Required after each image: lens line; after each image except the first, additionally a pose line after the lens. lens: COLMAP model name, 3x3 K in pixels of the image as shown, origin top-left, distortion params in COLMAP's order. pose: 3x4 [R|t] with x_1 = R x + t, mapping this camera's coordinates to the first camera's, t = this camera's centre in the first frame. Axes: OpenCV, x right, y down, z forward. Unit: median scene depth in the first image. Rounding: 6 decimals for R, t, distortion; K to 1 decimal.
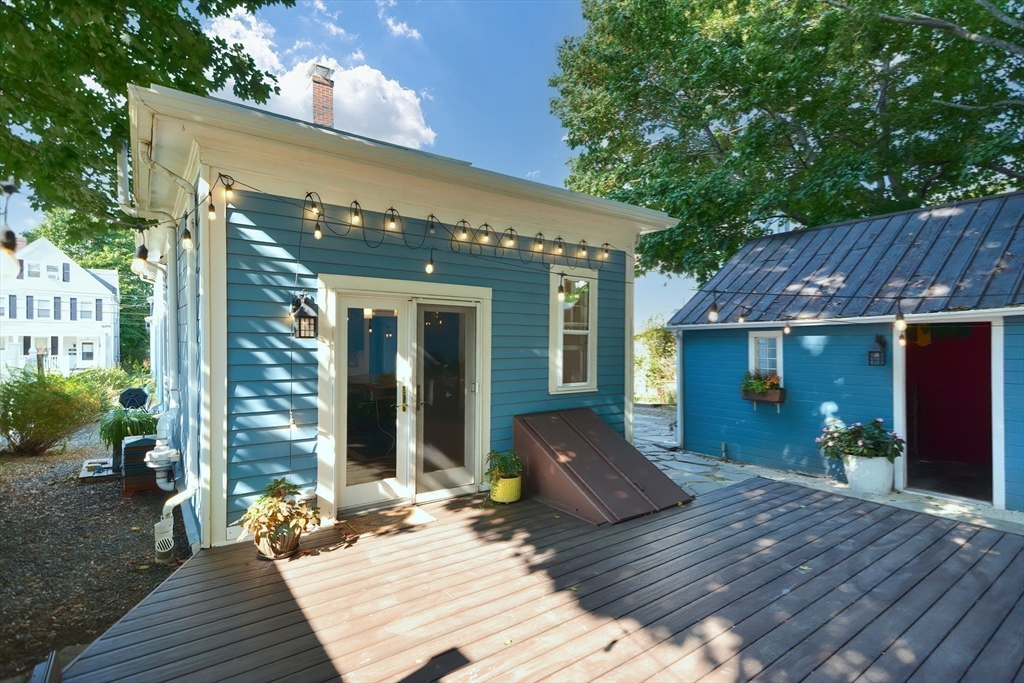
lens RADIAL K [[492.0, 0, 478.2], [0, 492.0, 343.5], [0, 0, 1]] dist [0.005733, -0.000094]
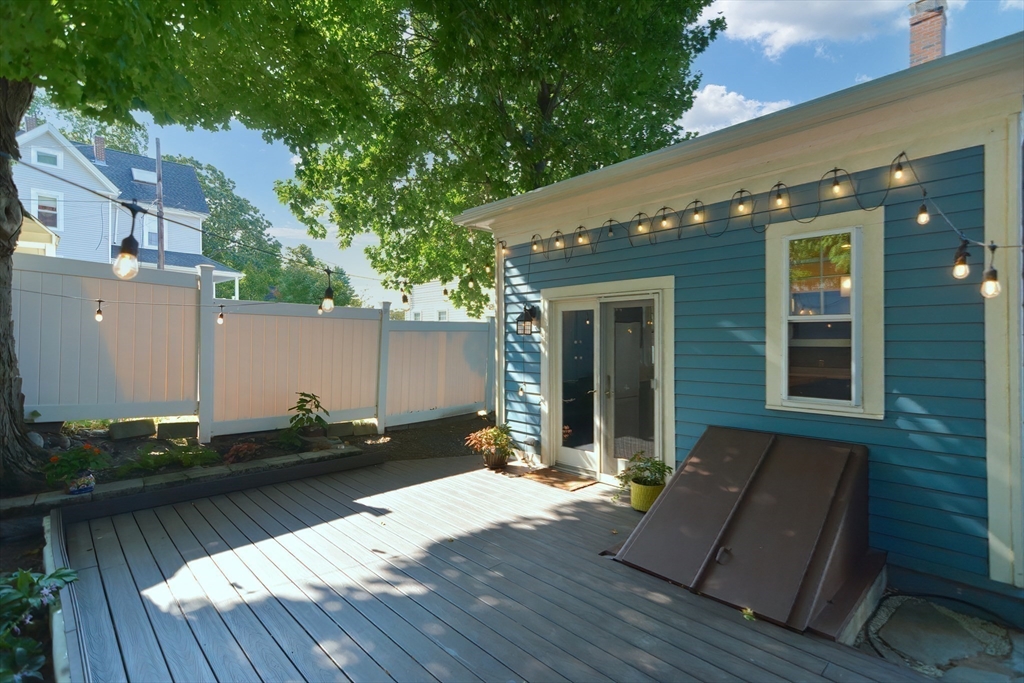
lens RADIAL K [[492.0, 0, 532.3], [0, 492.0, 331.9], [0, 0, 1]] dist [0.005733, -0.000094]
pose [[0.154698, -0.017389, -0.987809, 0.857509], [0.001347, 0.999848, -0.017390, 0.005086], [0.987961, 0.001359, 0.154698, 0.599027]]
